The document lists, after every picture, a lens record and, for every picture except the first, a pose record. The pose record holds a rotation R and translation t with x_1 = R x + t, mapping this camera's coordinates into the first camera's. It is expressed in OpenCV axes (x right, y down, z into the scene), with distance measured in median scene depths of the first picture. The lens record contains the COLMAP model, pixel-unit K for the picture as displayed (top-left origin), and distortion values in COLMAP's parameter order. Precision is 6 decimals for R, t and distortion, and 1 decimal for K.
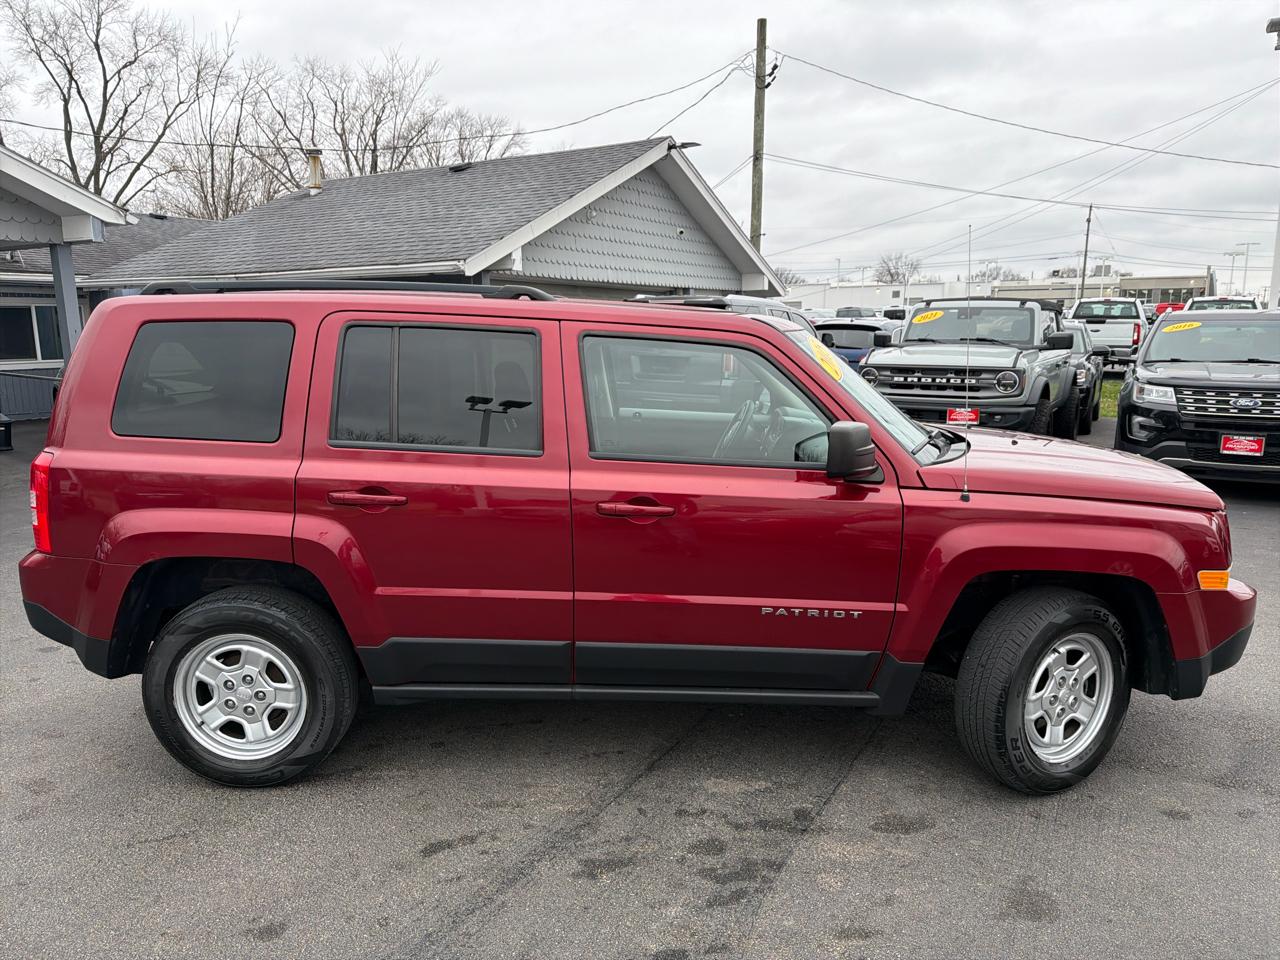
lens RADIAL K [[901.2, 0, 643.5], [0, 901.2, 485.3], [0, 0, 1]] dist [0.045807, -0.050842]
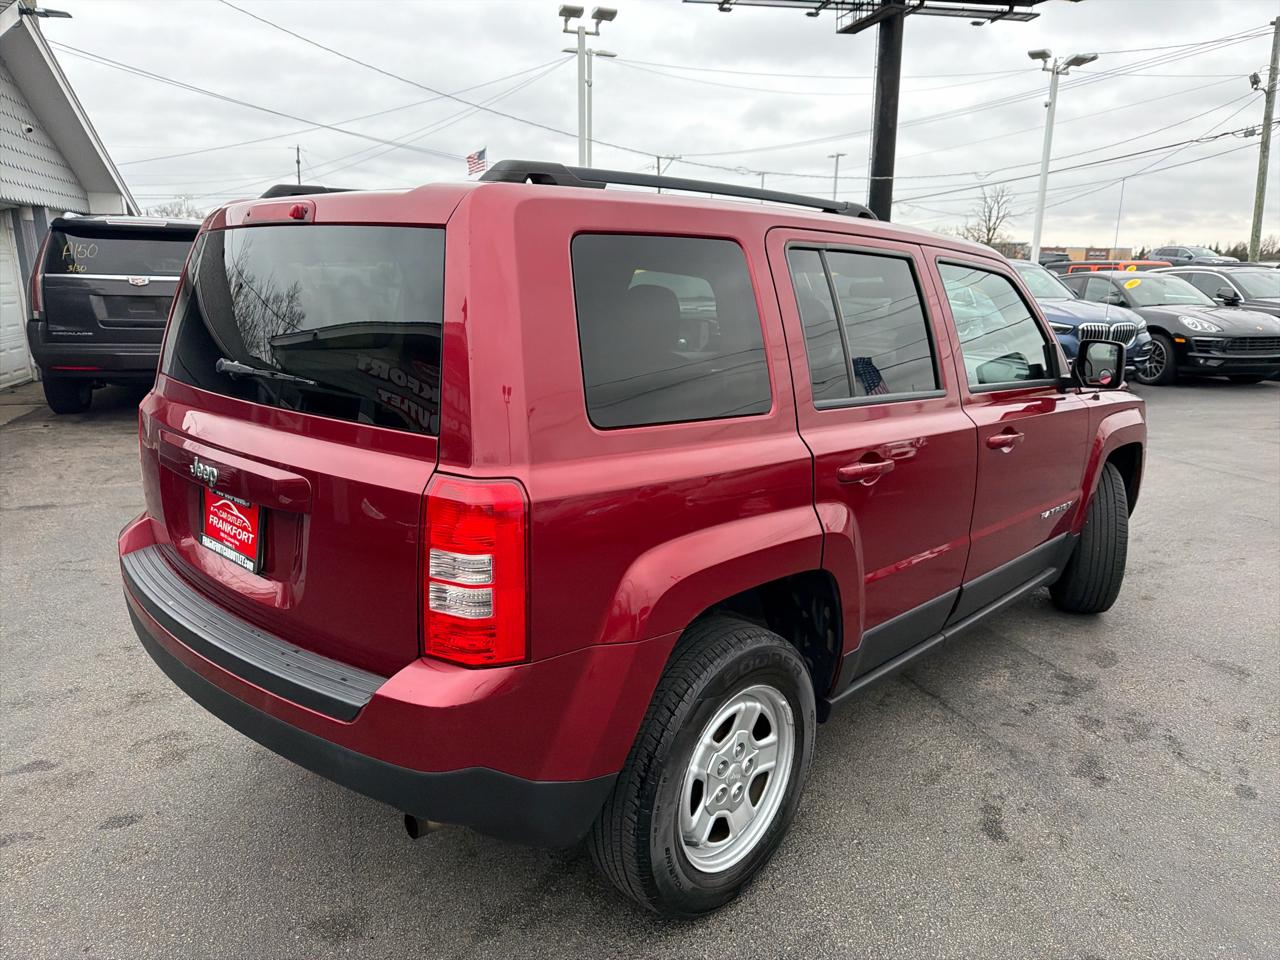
lens RADIAL K [[904.7, 0, 648.7], [0, 904.7, 484.4], [0, 0, 1]] dist [0.017571, -0.023893]
pose [[0.667646, -0.162471, 0.726535, -0.964915], [0.116899, 0.986669, 0.113220, -0.079720], [-0.735244, 0.009340, 0.677738, 0.571134]]
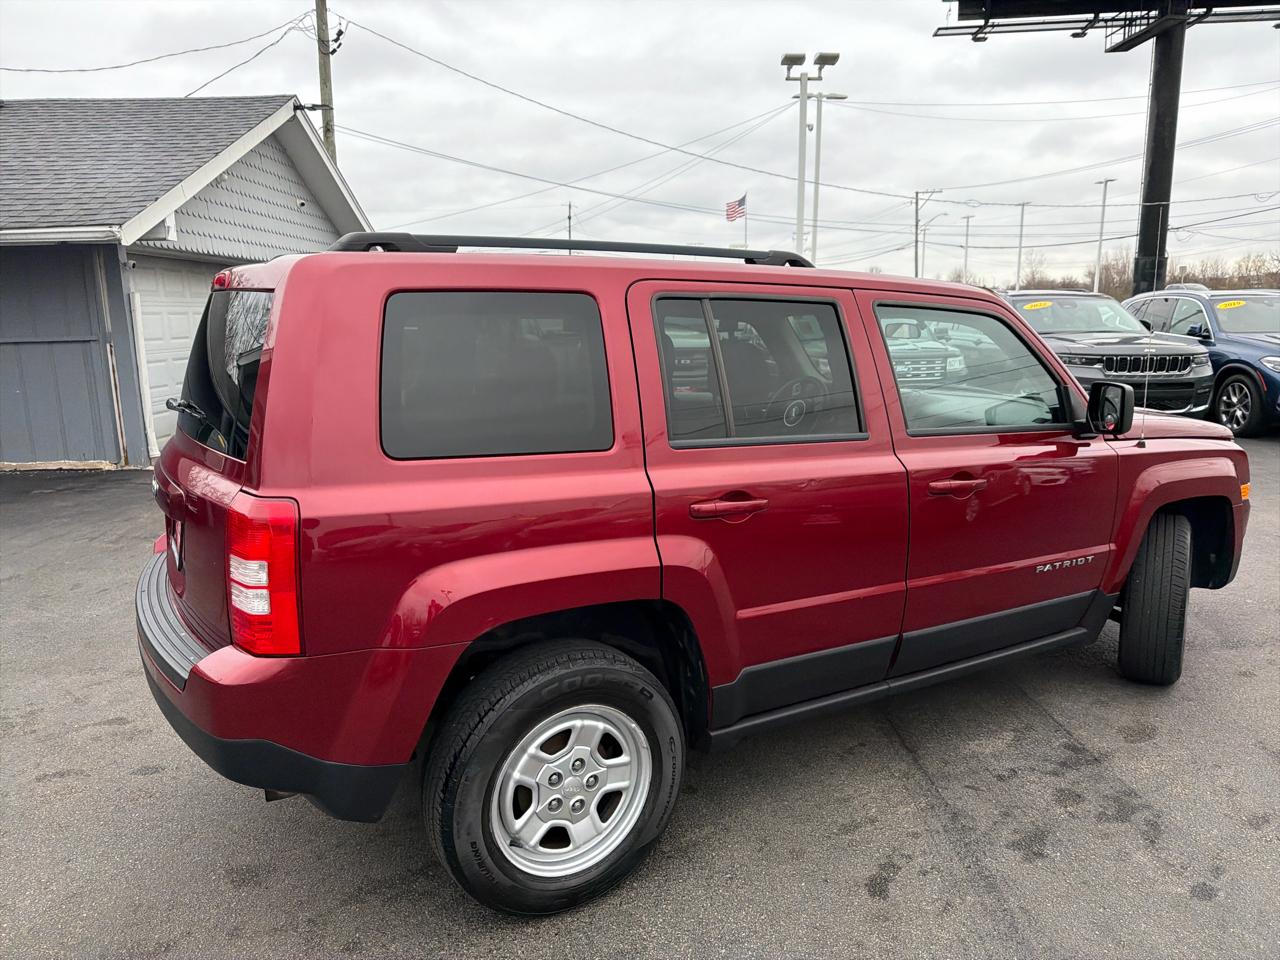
lens RADIAL K [[904.7, 0, 650.1], [0, 904.7, 485.9], [0, 0, 1]] dist [0.017571, -0.023893]
pose [[0.847405, -0.107354, 0.519981, -0.753659], [0.100273, 0.994081, 0.041822, -0.043292], [-0.521393, 0.016700, 0.853153, 0.320171]]
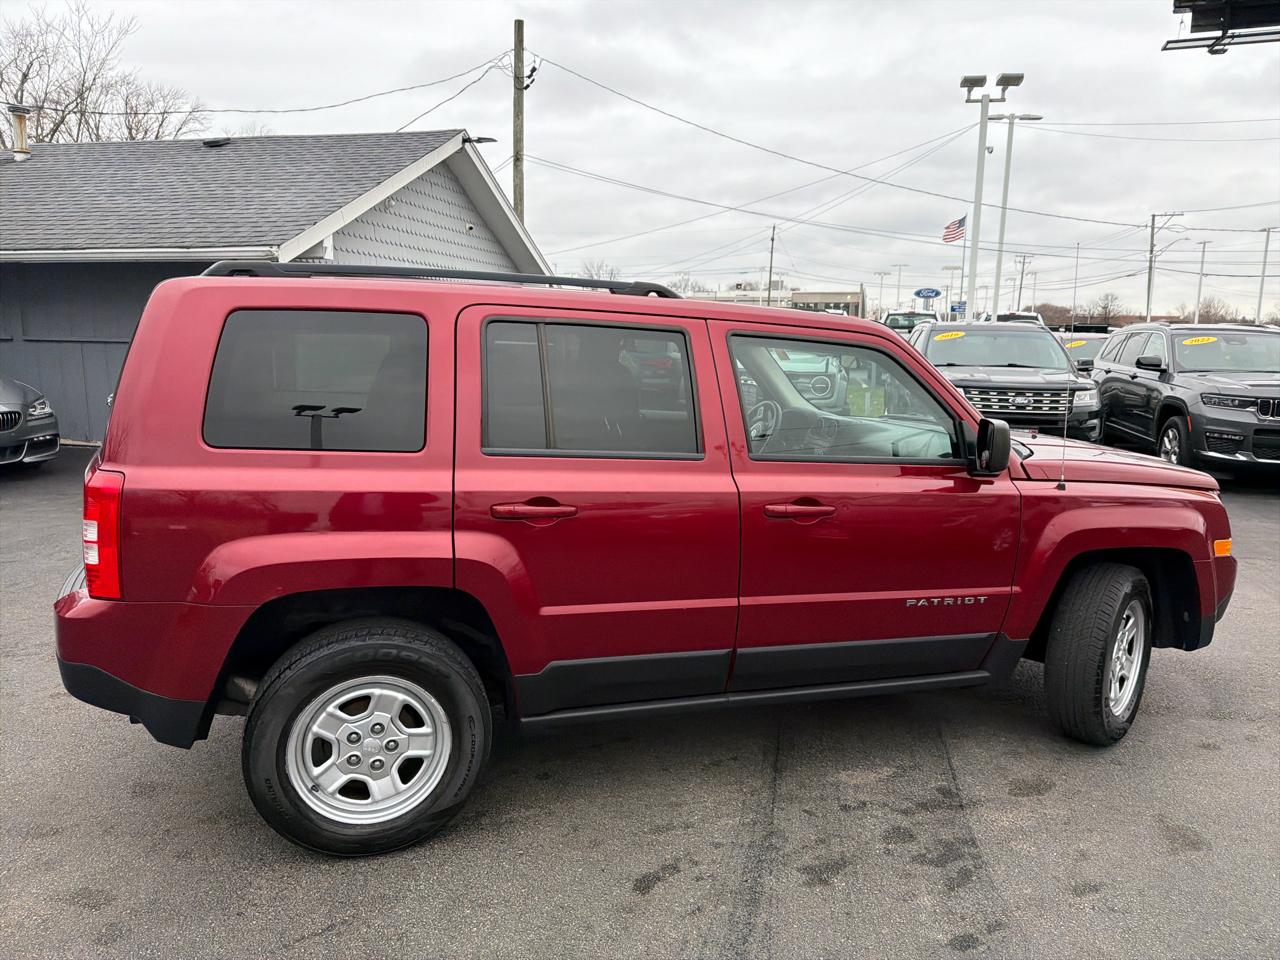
lens RADIAL K [[904.7, 0, 649.8], [0, 904.7, 474.9], [0, 0, 1]] dist [0.017571, -0.023893]
pose [[0.945526, -0.031289, 0.324040, -0.463040], [0.035117, 0.999365, -0.005971, -0.011323], [-0.323647, 0.017025, 0.946025, 0.101942]]
